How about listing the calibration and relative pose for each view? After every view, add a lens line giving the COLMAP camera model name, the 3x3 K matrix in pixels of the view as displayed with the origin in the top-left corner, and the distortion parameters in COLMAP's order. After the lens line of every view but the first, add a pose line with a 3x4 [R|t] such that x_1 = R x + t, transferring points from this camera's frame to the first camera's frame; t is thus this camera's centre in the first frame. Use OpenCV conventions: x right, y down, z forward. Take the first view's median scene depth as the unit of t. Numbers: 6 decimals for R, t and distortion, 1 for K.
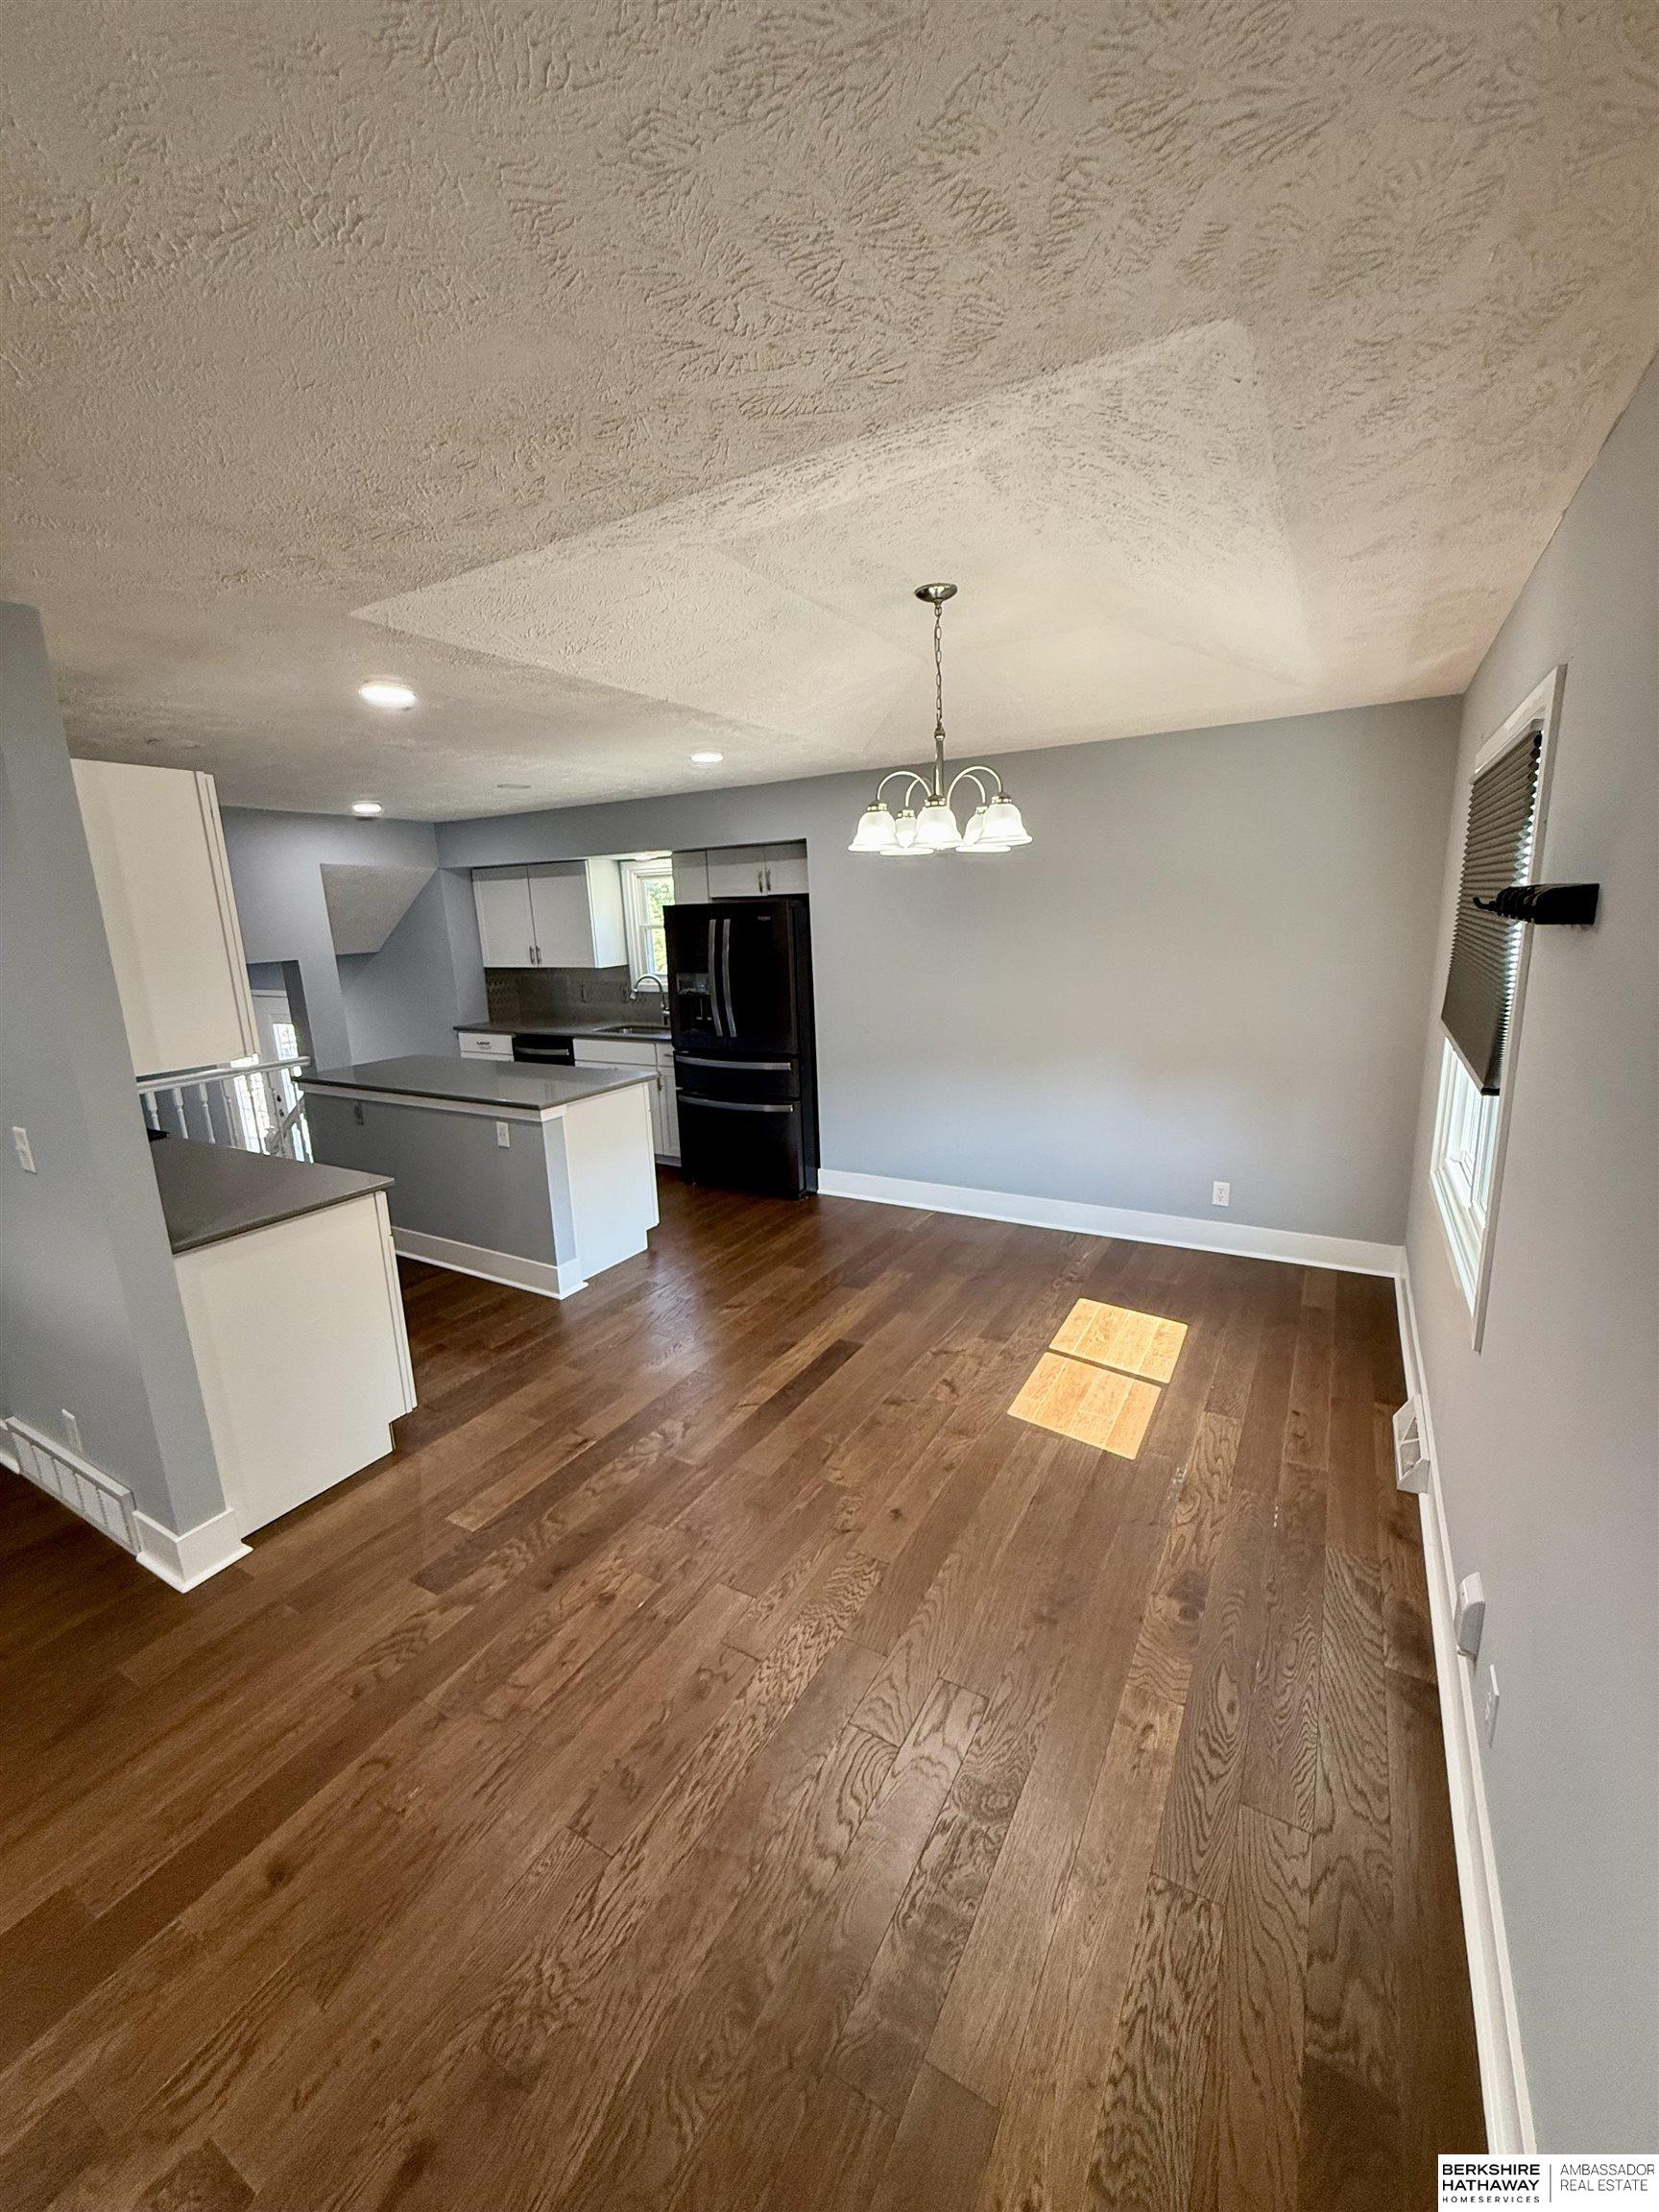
lens RADIAL K [[887.9, 0, 827.4], [0, 887.9, 1102.7], [0, 0, 1]] dist [0.008862, -0.000059]
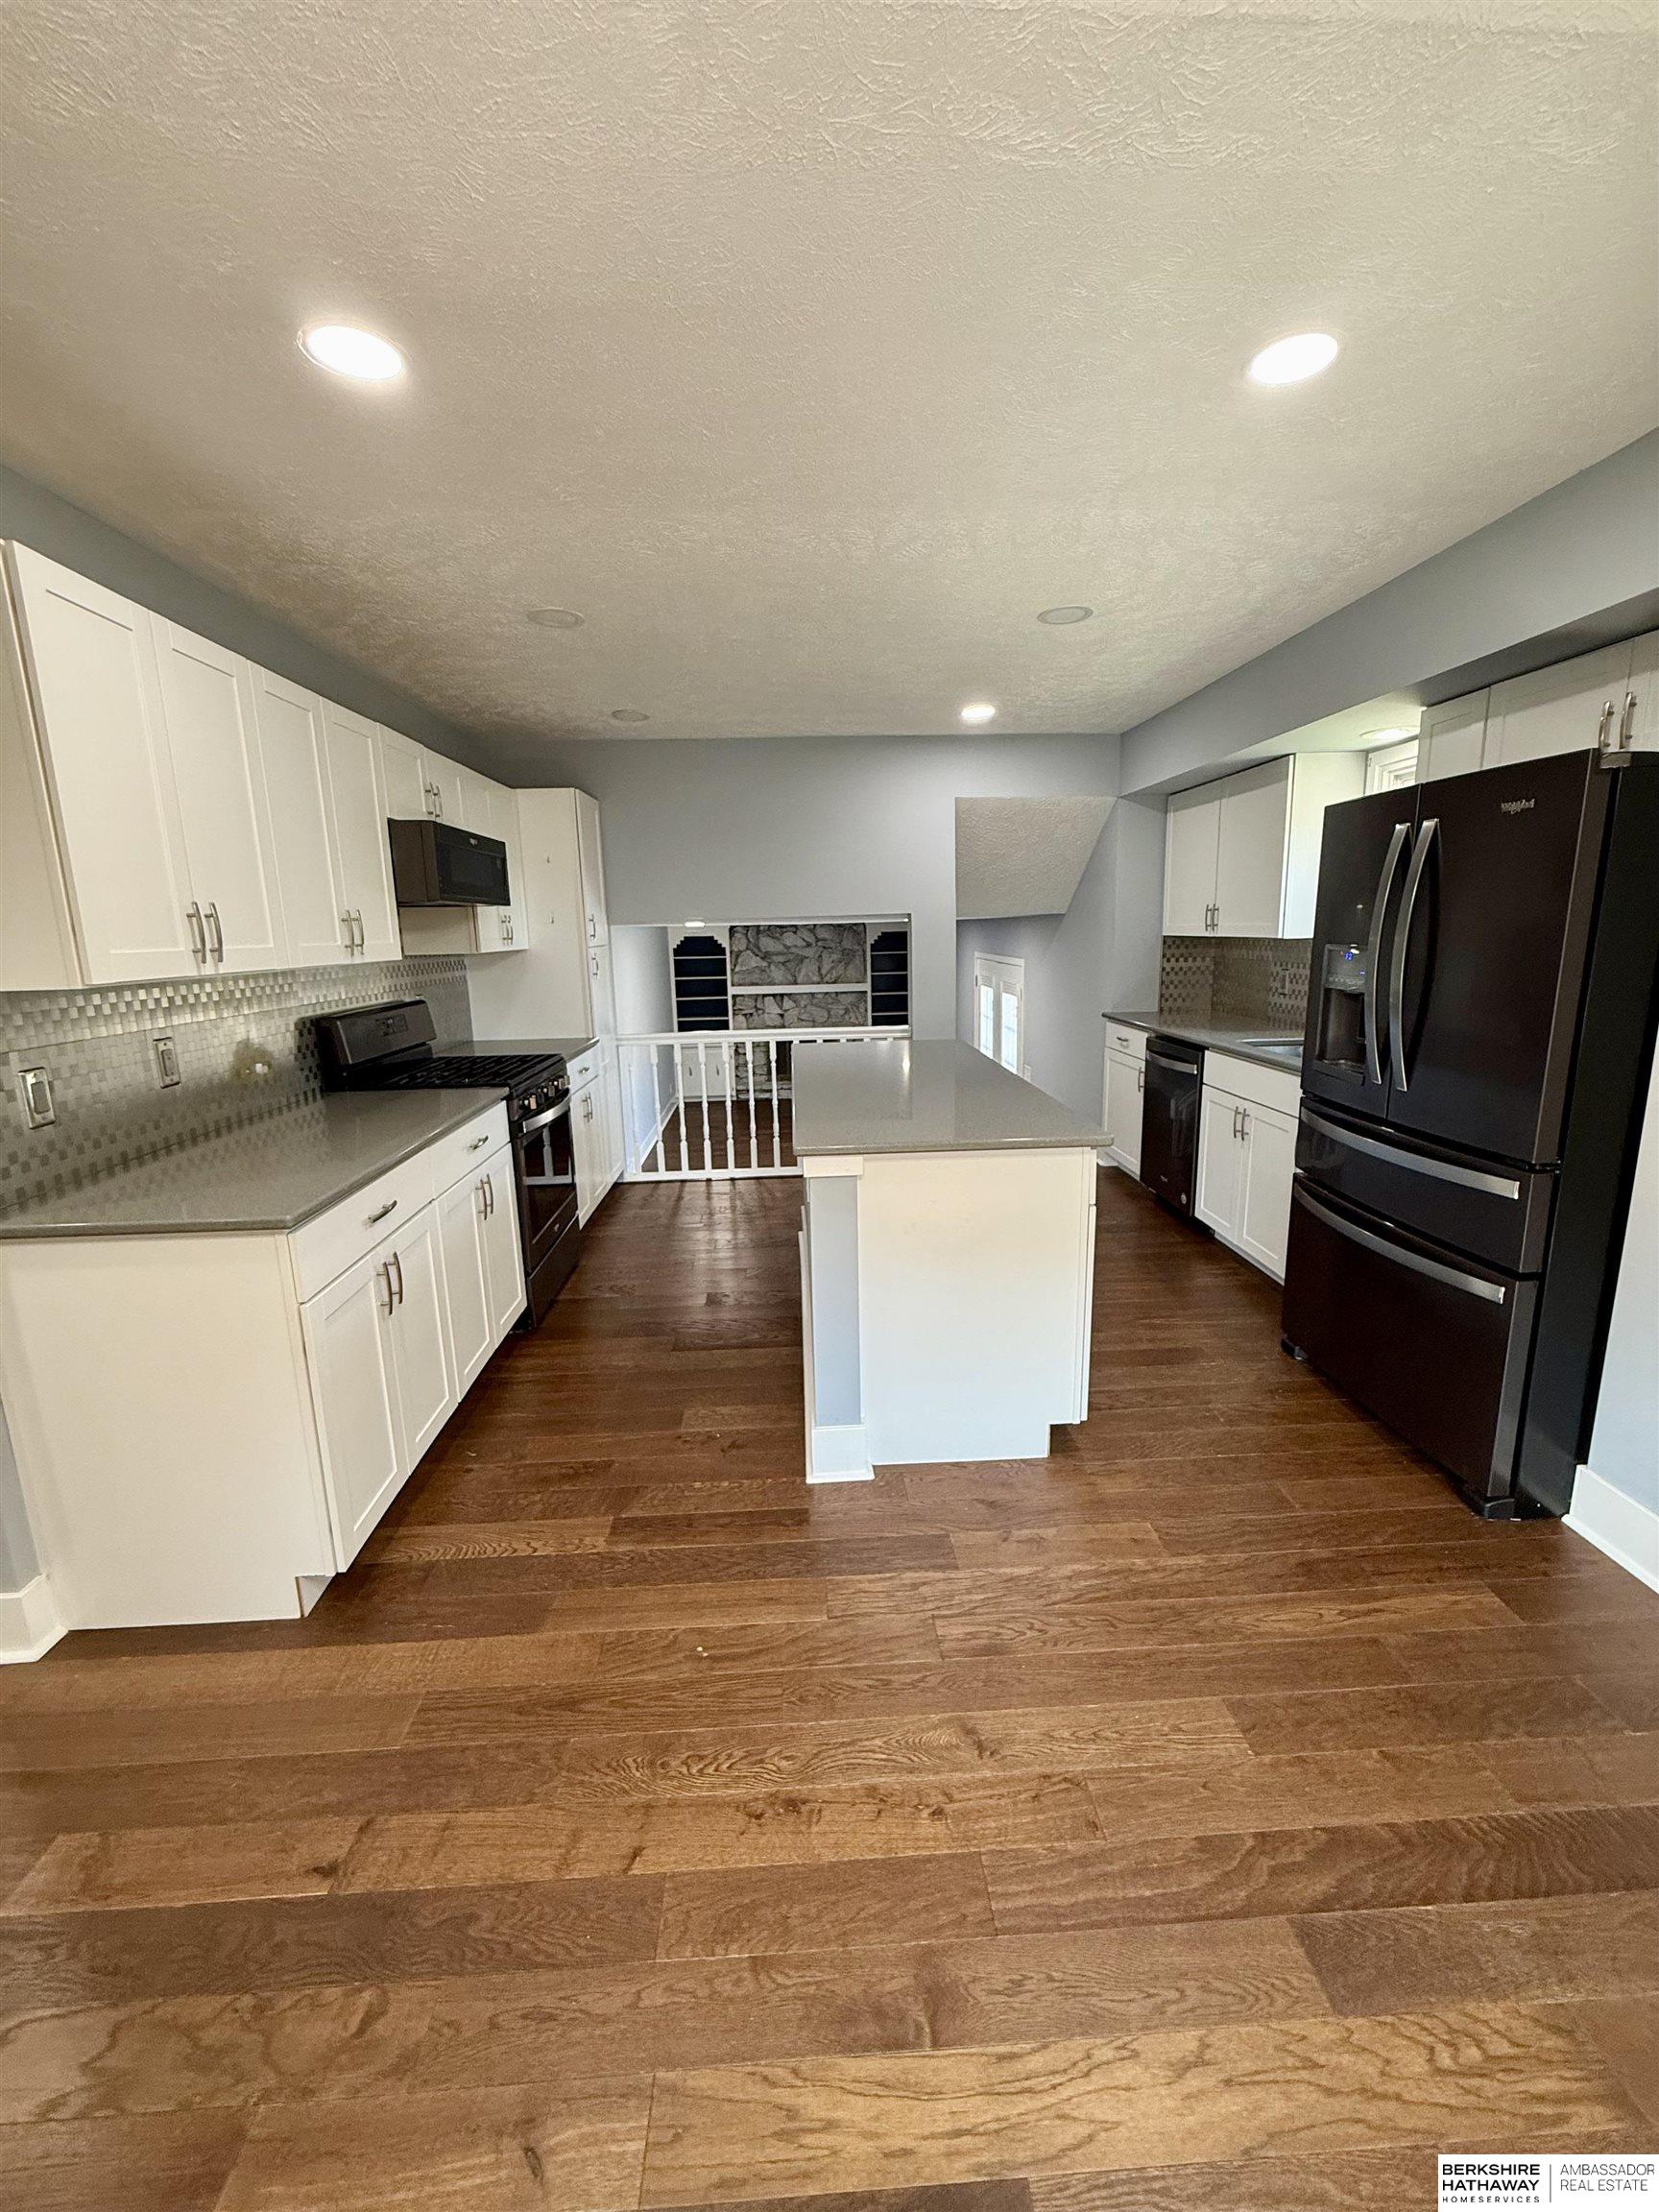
lens RADIAL K [[887.9, 0, 841.2], [0, 887.9, 1101.1], [0, 0, 1]] dist [0.008862, -0.000059]
pose [[0.545403, 0.185950, -0.817287, 0.178870], [-0.178358, 0.978496, 0.103605, -0.110922], [0.818978, 0.089263, 0.566840, 0.874466]]
